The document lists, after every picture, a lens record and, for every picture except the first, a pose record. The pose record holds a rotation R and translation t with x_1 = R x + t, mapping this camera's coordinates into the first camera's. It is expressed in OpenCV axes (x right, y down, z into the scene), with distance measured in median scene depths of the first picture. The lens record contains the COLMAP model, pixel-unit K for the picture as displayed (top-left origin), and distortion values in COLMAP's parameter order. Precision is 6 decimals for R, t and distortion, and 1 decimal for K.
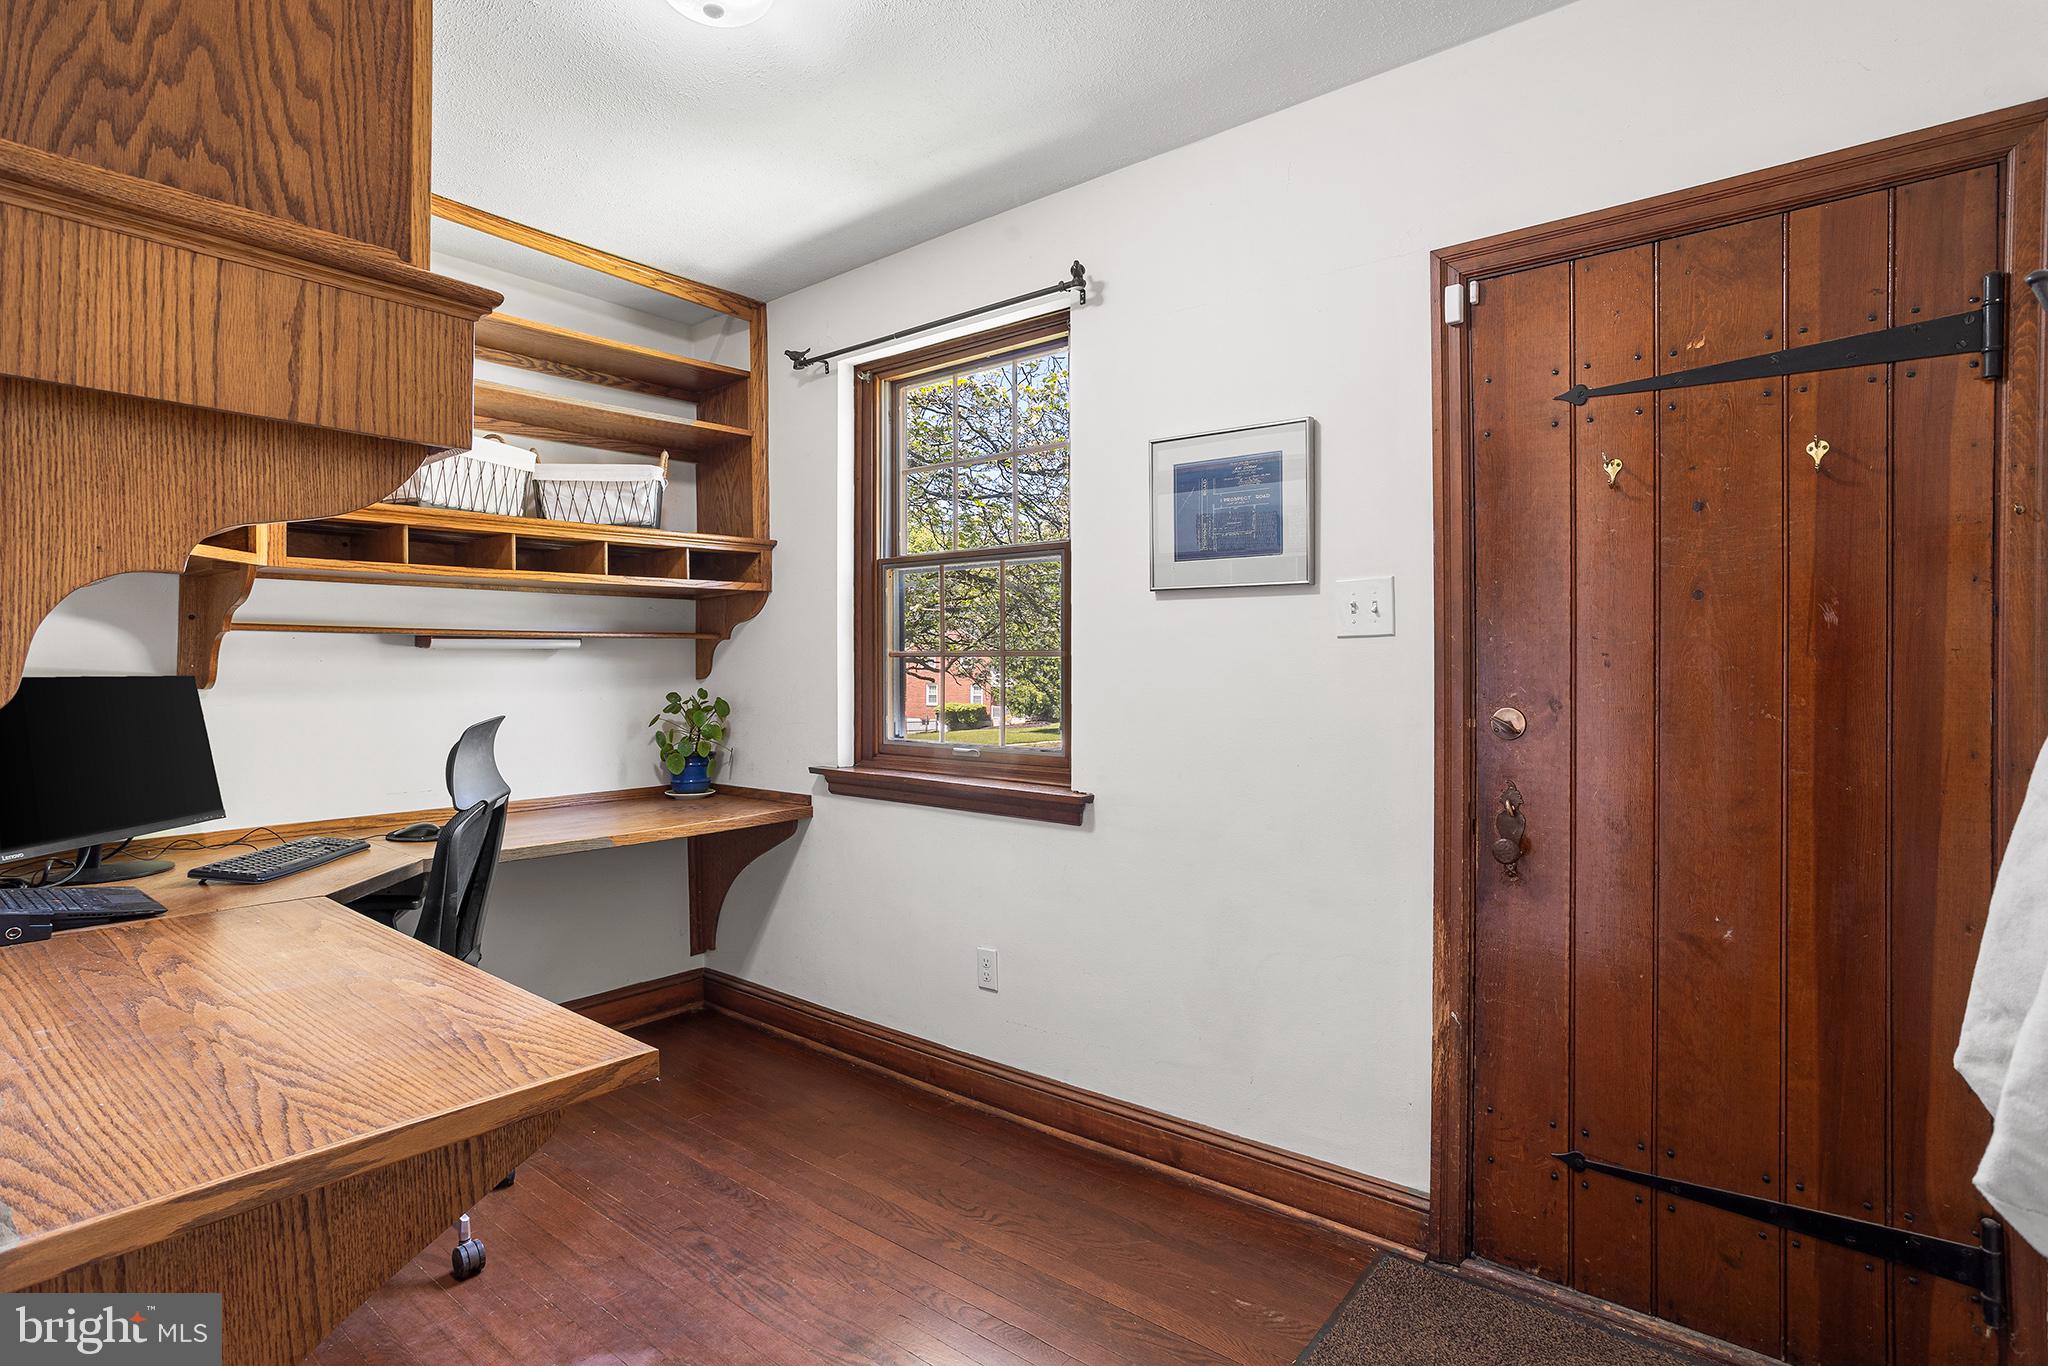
lens RADIAL K [[1025.7, 0, 1024.8], [0, 1025.7, 676.6], [0, 0, 1]] dist [-0.000490, 0.000110]
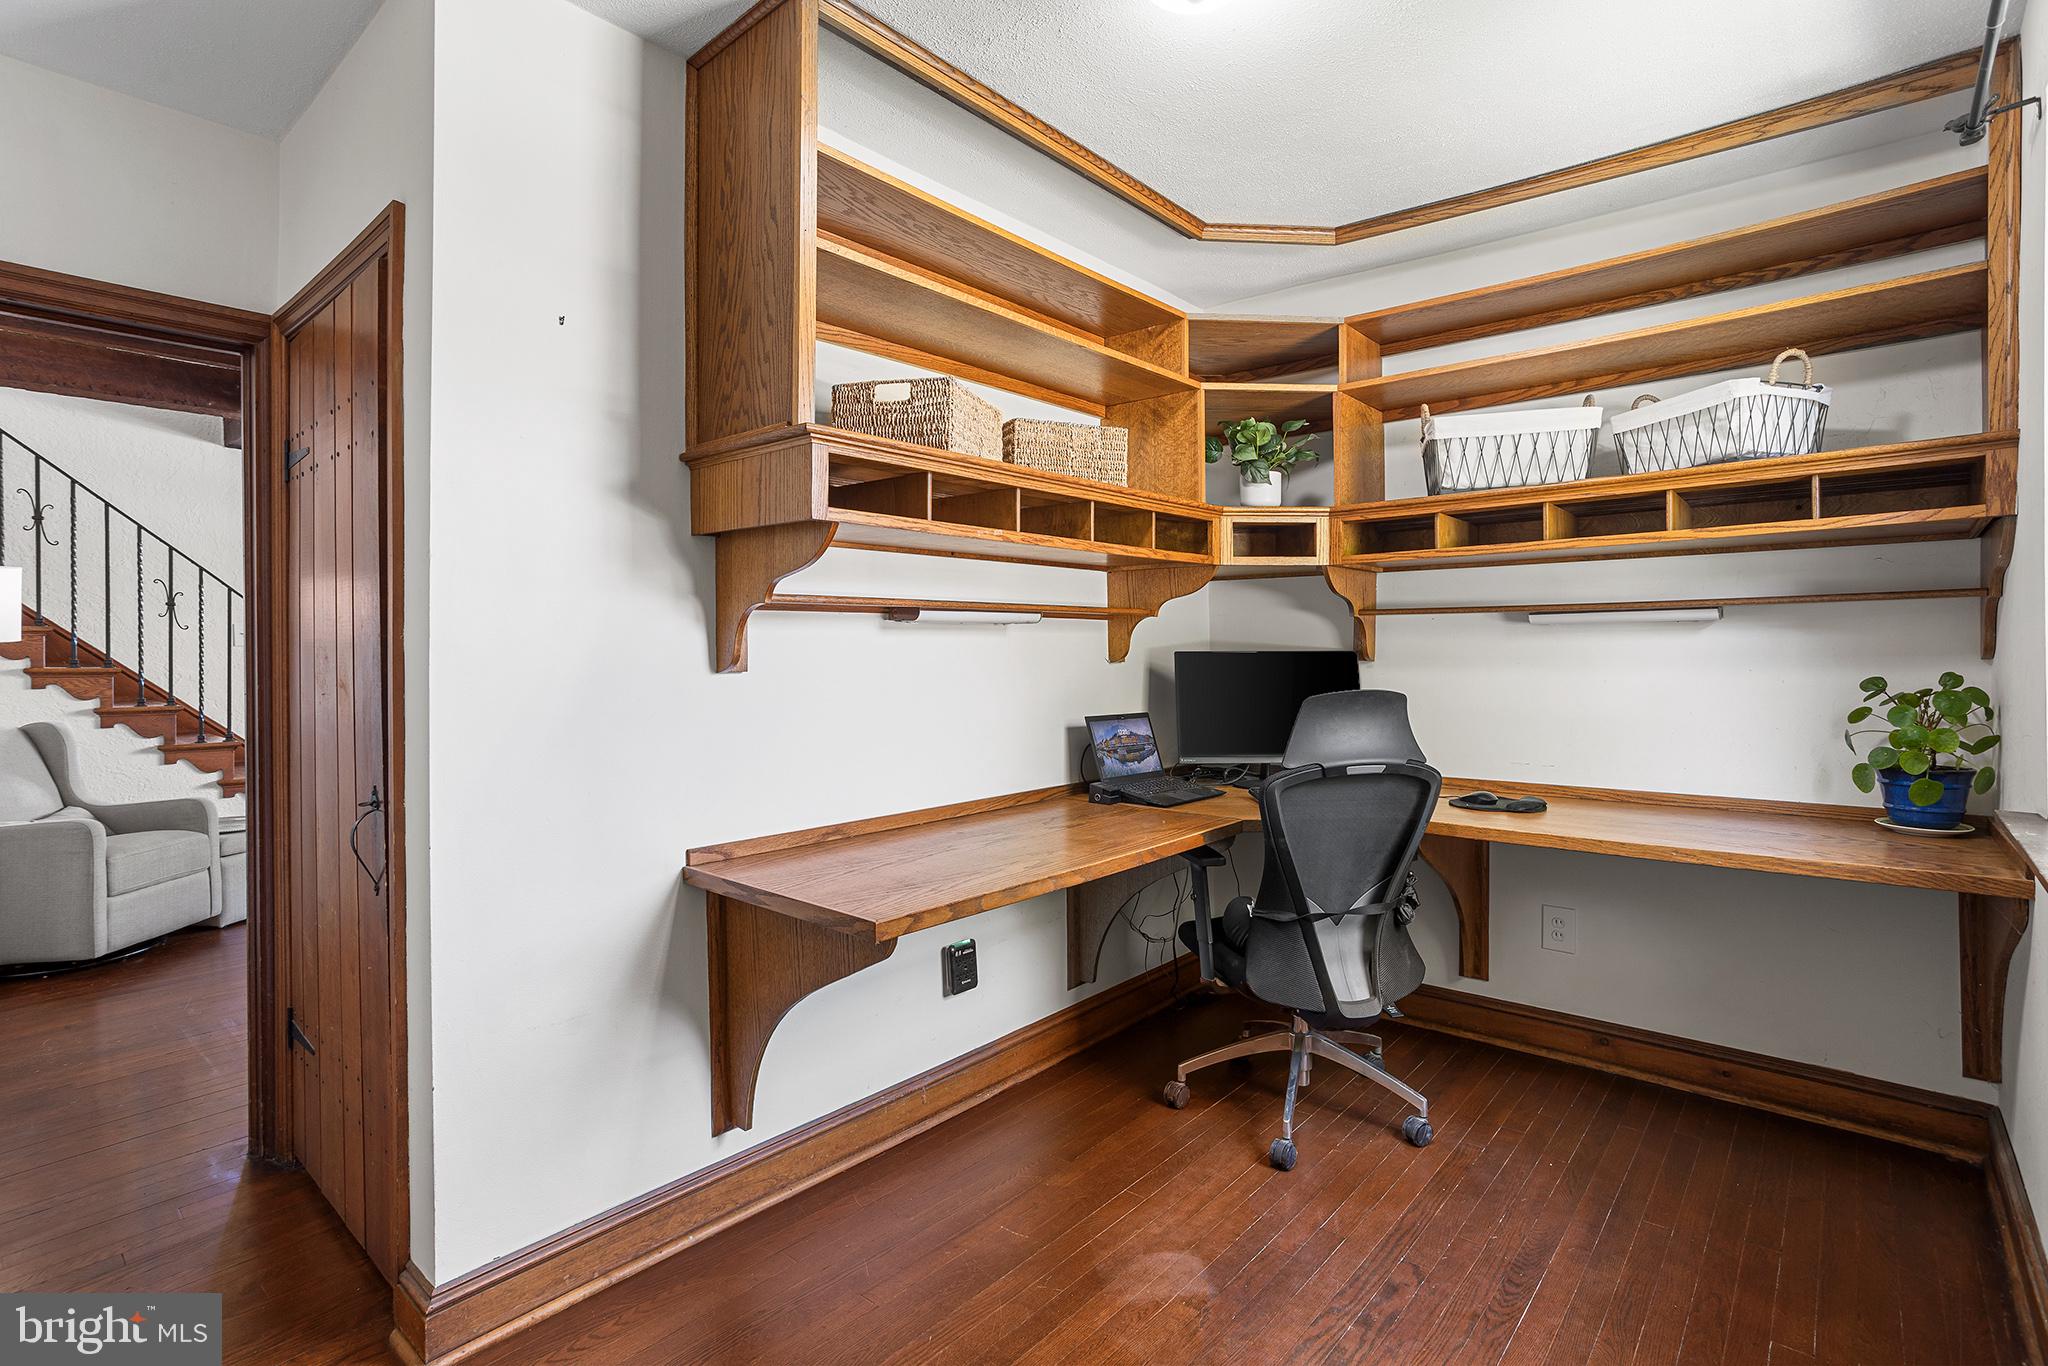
lens RADIAL K [[1001.7, 0, 1025.2], [0, 1001.7, 654.5], [0, 0, 1]] dist [-0.068462, 0.038005]
pose [[-0.035105, 0.012902, -0.999300, 0.413282], [-0.003601, 0.999909, 0.013036, -0.008747], [0.999377, 0.004056, -0.035056, 0.535352]]
